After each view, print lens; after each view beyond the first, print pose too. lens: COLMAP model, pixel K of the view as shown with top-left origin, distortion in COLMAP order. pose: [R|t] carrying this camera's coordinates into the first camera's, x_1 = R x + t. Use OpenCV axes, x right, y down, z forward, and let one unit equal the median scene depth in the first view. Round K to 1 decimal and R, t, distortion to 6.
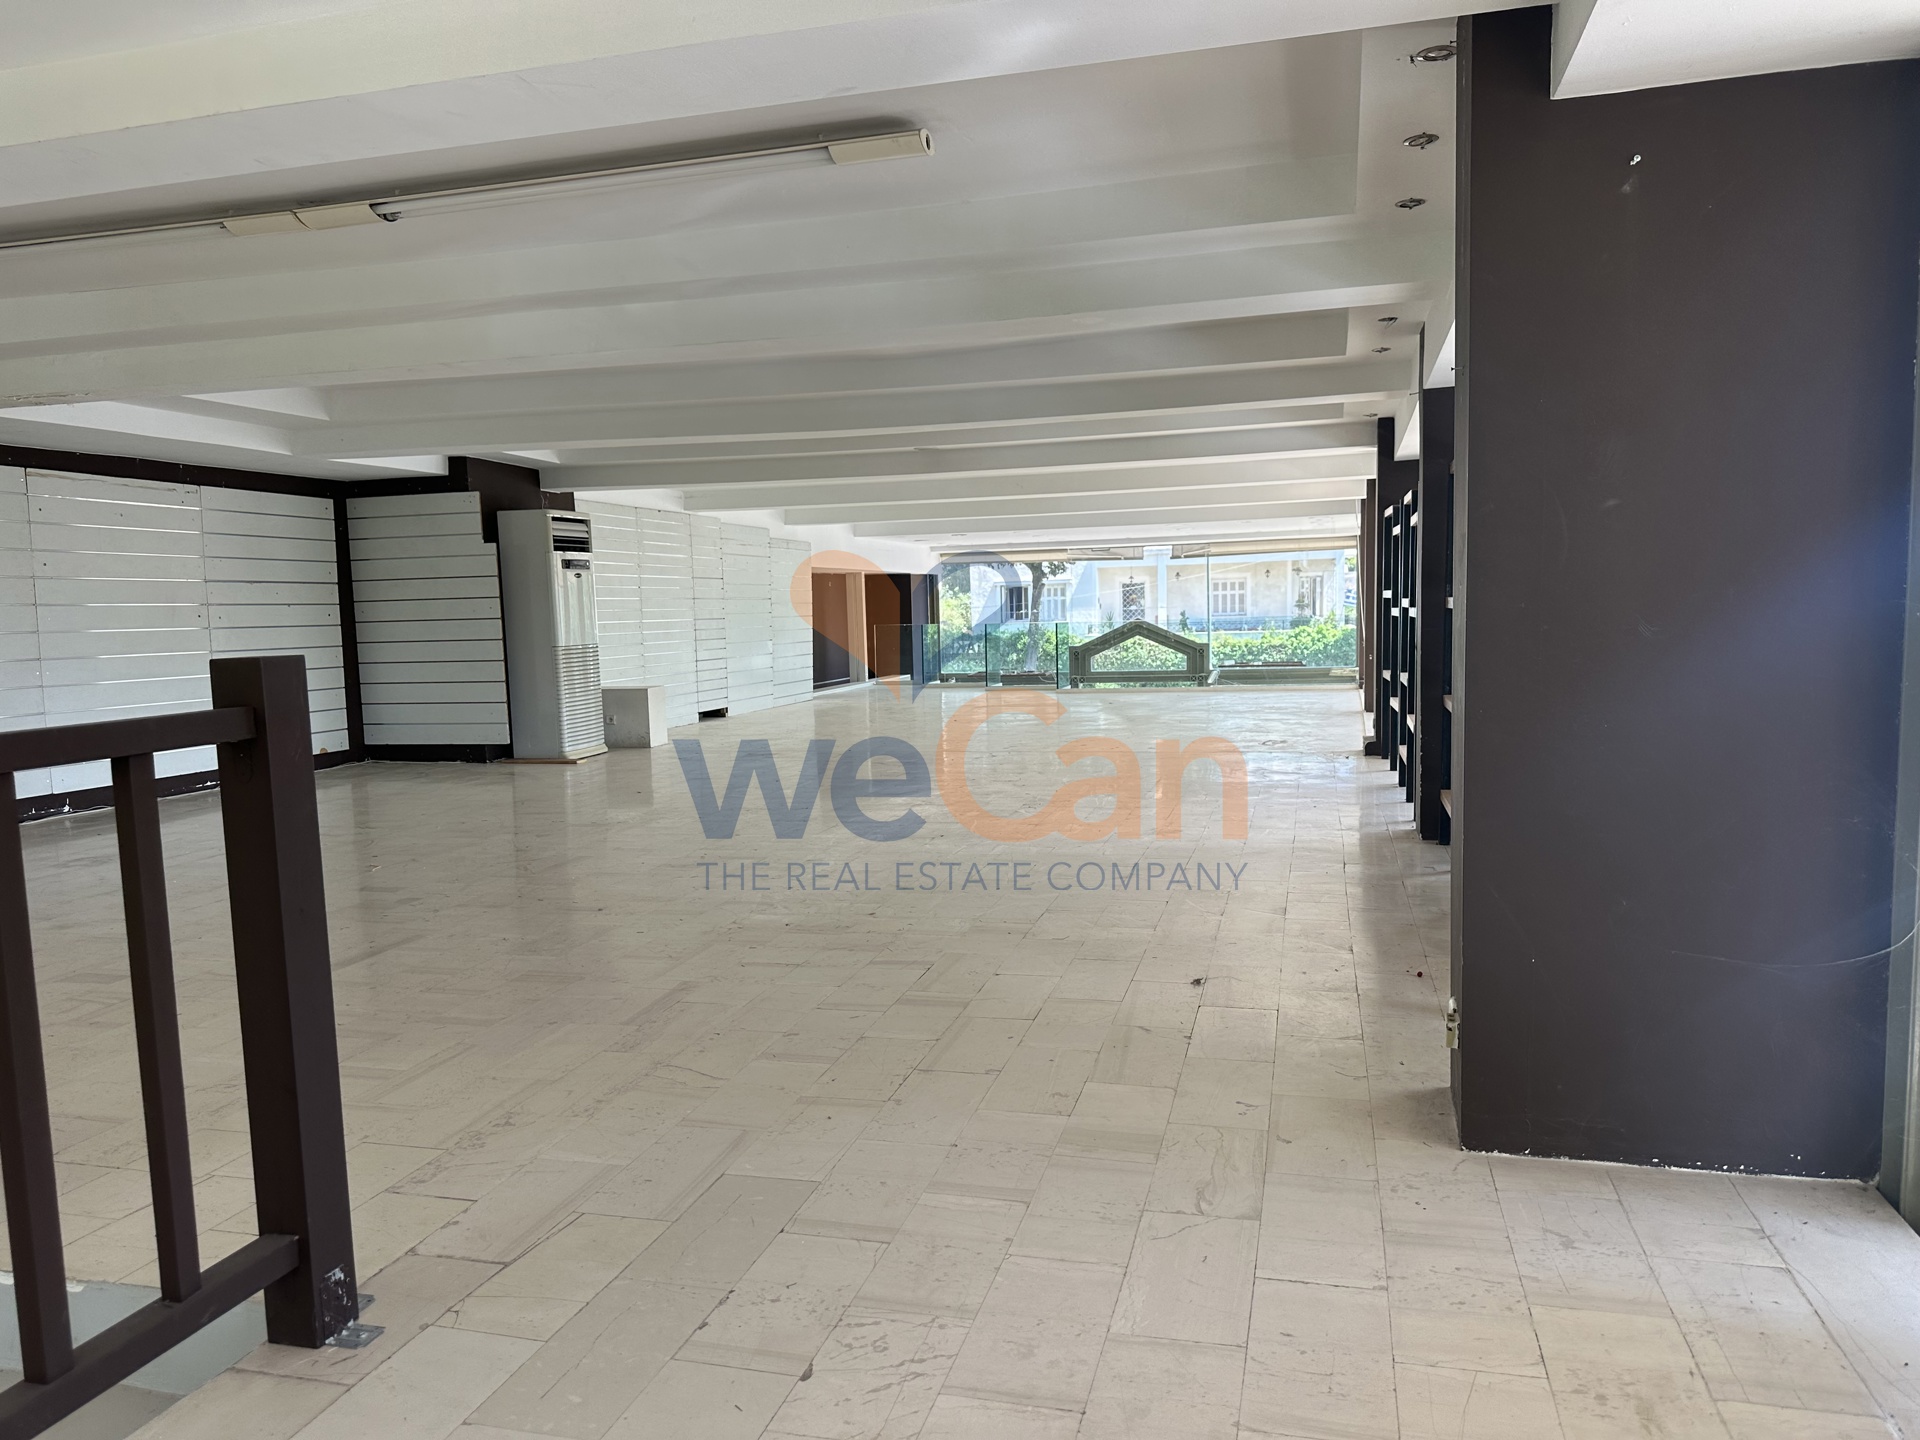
lens RADIAL K [[1348.6, 0, 957.4], [0, 1348.6, 737.1], [0, 0, 1]] dist [0.049771, -0.059578]
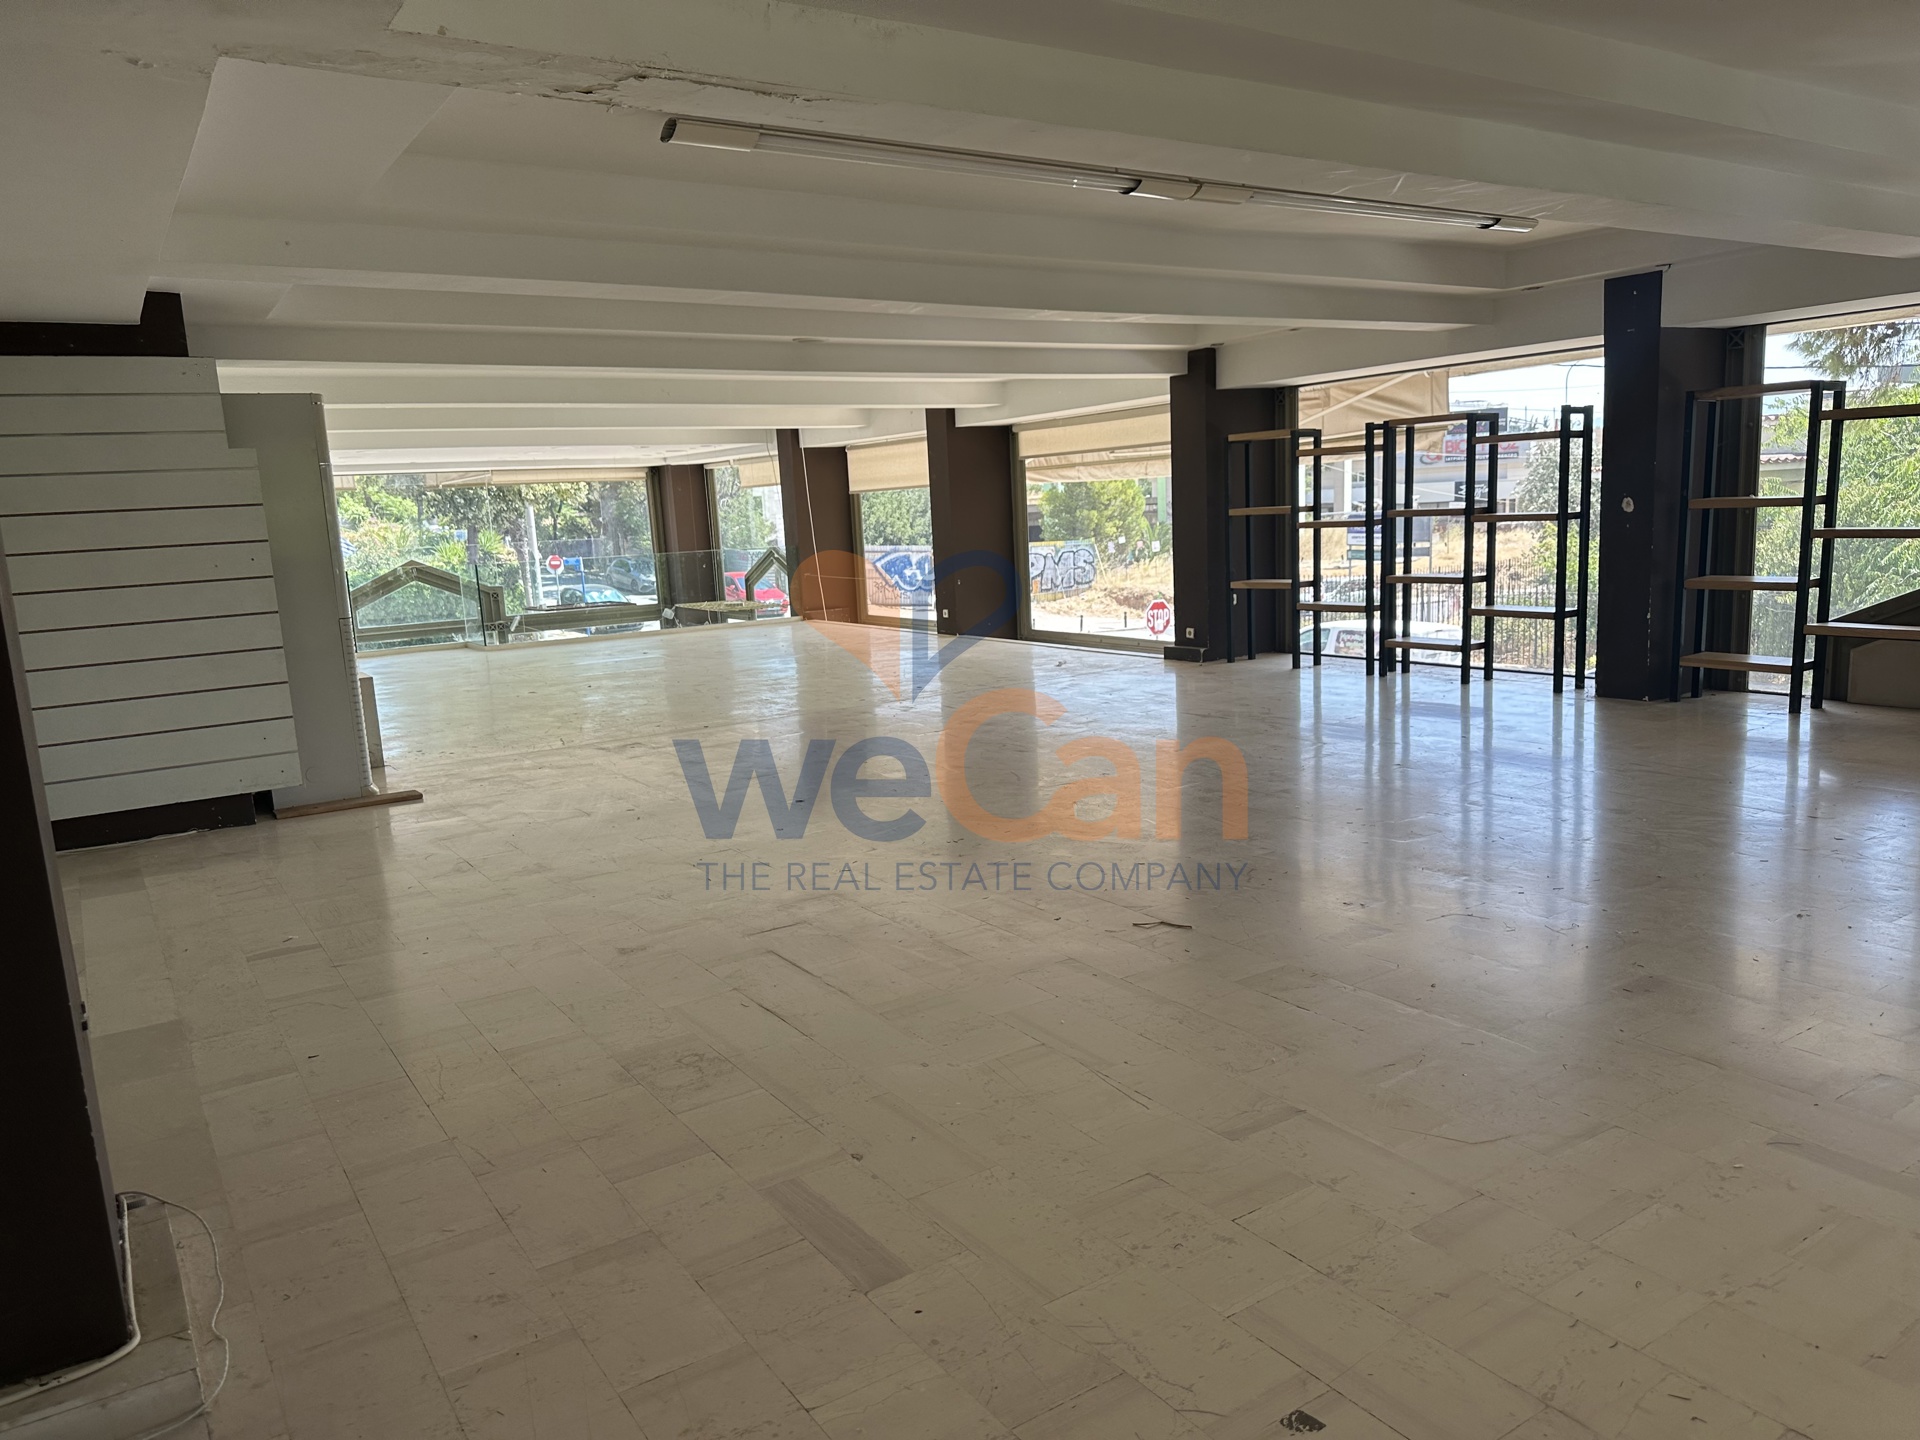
lens RADIAL K [[1348.6, 0, 961.7], [0, 1348.6, 734.4], [0, 0, 1]] dist [0.049771, -0.059578]
pose [[0.649597, -0.141221, 0.747048, -0.589241], [0.112148, 0.989647, 0.089563, -0.039299], [-0.751962, 0.025600, 0.658709, 0.386154]]
